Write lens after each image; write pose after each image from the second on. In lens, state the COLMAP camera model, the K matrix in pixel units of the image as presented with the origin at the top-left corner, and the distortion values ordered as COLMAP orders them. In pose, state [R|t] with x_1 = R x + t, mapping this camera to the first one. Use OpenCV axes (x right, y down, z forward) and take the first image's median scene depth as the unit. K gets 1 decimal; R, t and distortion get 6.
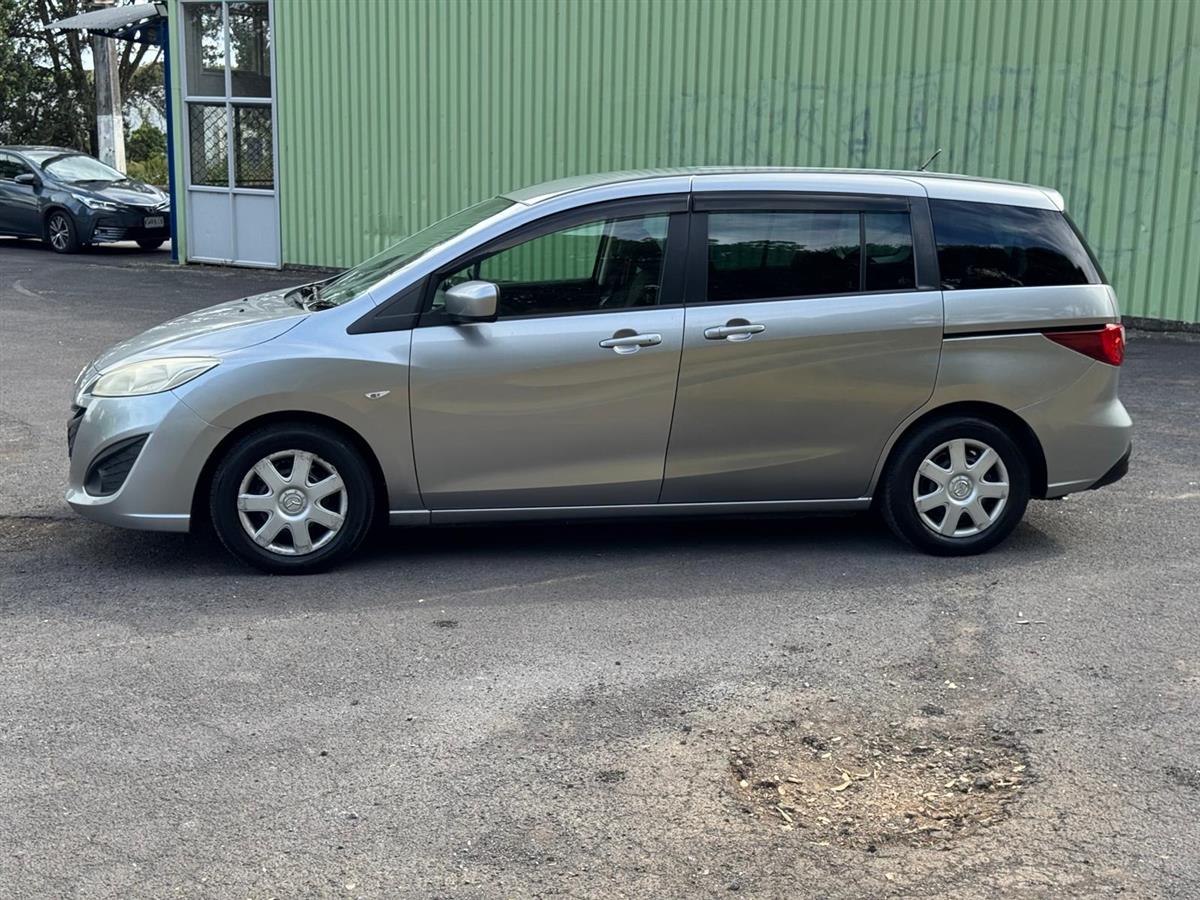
lens RADIAL K [[1689.0, 0, 597.4], [0, 1689.0, 447.9], [0, 0, 1]] dist [0.115802, 0.000000]
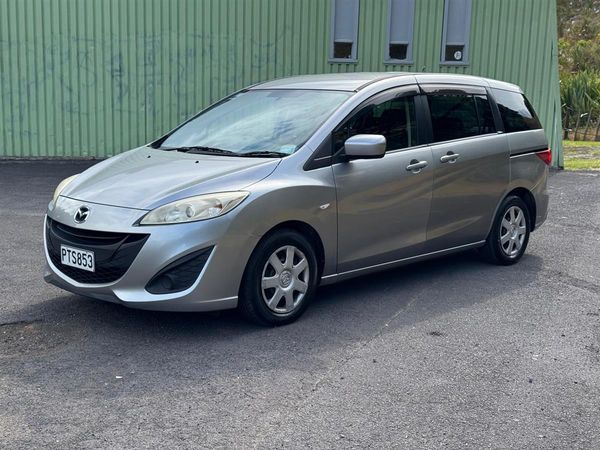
lens RADIAL K [[844.5, 0, 299.2], [0, 844.5, 227.2], [0, 0, 1]] dist [0.115802, 0.000000]
pose [[0.790792, -0.096703, 0.604397, -0.288010], [0.102325, 0.994431, 0.025227, -0.015399], [-0.603471, 0.041896, 0.796284, 0.164458]]
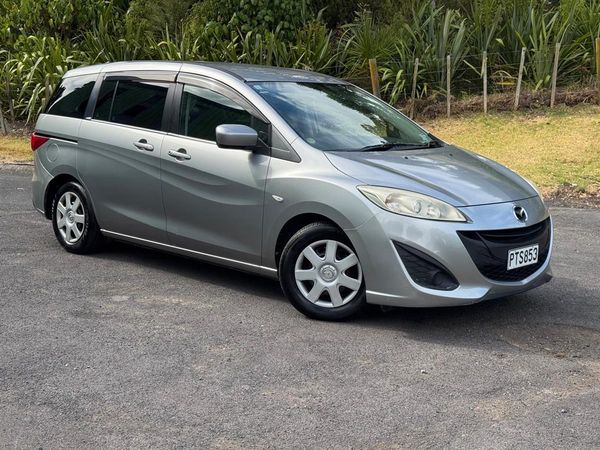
lens RADIAL K [[844.5, 0, 300.8], [0, 844.5, 226.5], [0, 0, 1]] dist [0.115802, 0.000000]
pose [[-0.606104, -0.146783, 0.781724, -0.360599], [0.110493, 0.957756, 0.265507, -0.109213], [-0.787673, 0.247300, -0.564282, 0.708641]]
